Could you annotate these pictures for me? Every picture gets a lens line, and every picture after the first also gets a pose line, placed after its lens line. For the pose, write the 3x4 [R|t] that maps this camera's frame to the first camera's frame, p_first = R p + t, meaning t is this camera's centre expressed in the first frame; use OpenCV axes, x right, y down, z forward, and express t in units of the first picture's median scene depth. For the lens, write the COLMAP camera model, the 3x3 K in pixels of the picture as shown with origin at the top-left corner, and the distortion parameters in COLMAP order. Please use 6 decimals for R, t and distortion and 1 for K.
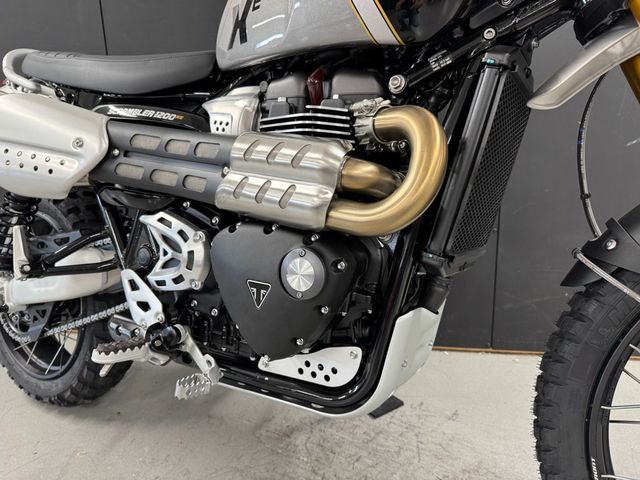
lens RADIAL K [[449.0, 0, 324.3], [0, 449.0, 247.0], [0, 0, 1]] dist [0.020442, -0.038572]
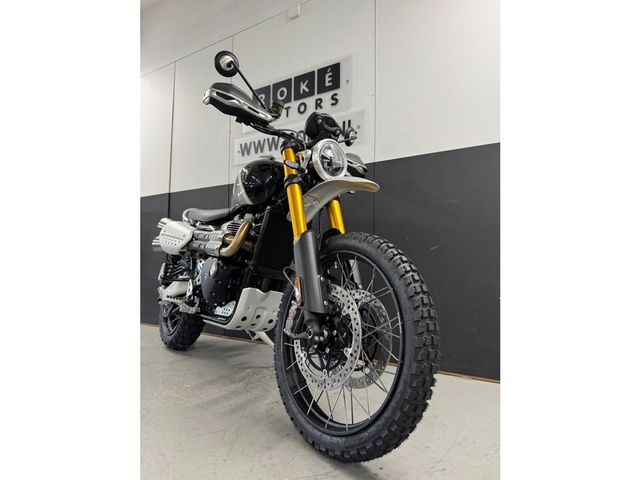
lens RADIAL K [[341.0, 0, 324.7], [0, 341.0, 243.0], [0, 0, 1]] dist [-0.002147, -0.001182]
pose [[0.936464, 0.019454, -0.350224, 1.203163], [-0.125101, 0.951322, -0.281666, 0.362373], [0.327696, 0.307584, 0.893313, -0.773121]]
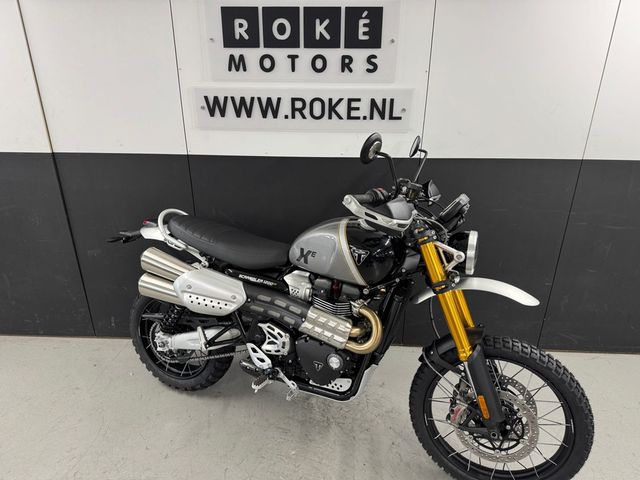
lens RADIAL K [[449.0, 0, 318.5], [0, 449.0, 242.3], [0, 0, 1]] dist [0.020442, -0.038572]
pose [[0.991468, -0.012433, 0.129752, -0.416728], [-0.007842, 0.987948, 0.154587, -0.918619], [-0.130110, -0.154285, 0.979422, -1.391102]]
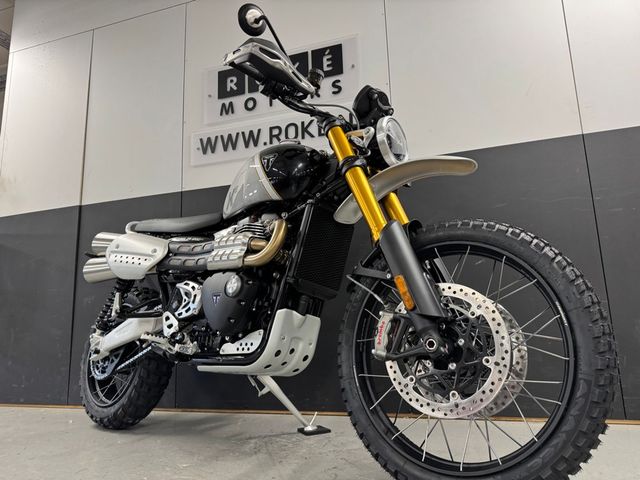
lens RADIAL K [[449.0, 0, 326.2], [0, 449.0, 238.7], [0, 0, 1]] dist [0.020442, -0.038572]
pose [[0.990214, -0.029443, -0.136415, 0.581249], [-0.030816, 0.907234, -0.419496, 0.614845], [0.136111, 0.419594, 0.897449, -0.875746]]
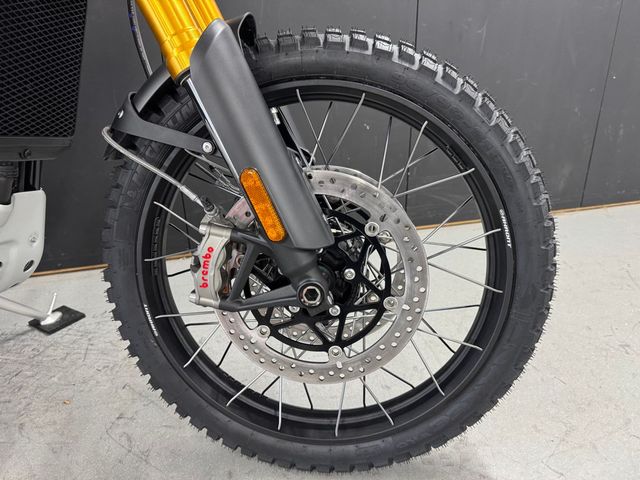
lens RADIAL K [[449.0, 0, 320.9], [0, 449.0, 245.1], [0, 0, 1]] dist [0.020442, -0.038572]
pose [[0.907447, -0.147953, 0.393255, 0.432086], [0.095377, 0.984053, 0.150141, 0.139316], [-0.409198, -0.098738, 0.907088, -0.180707]]
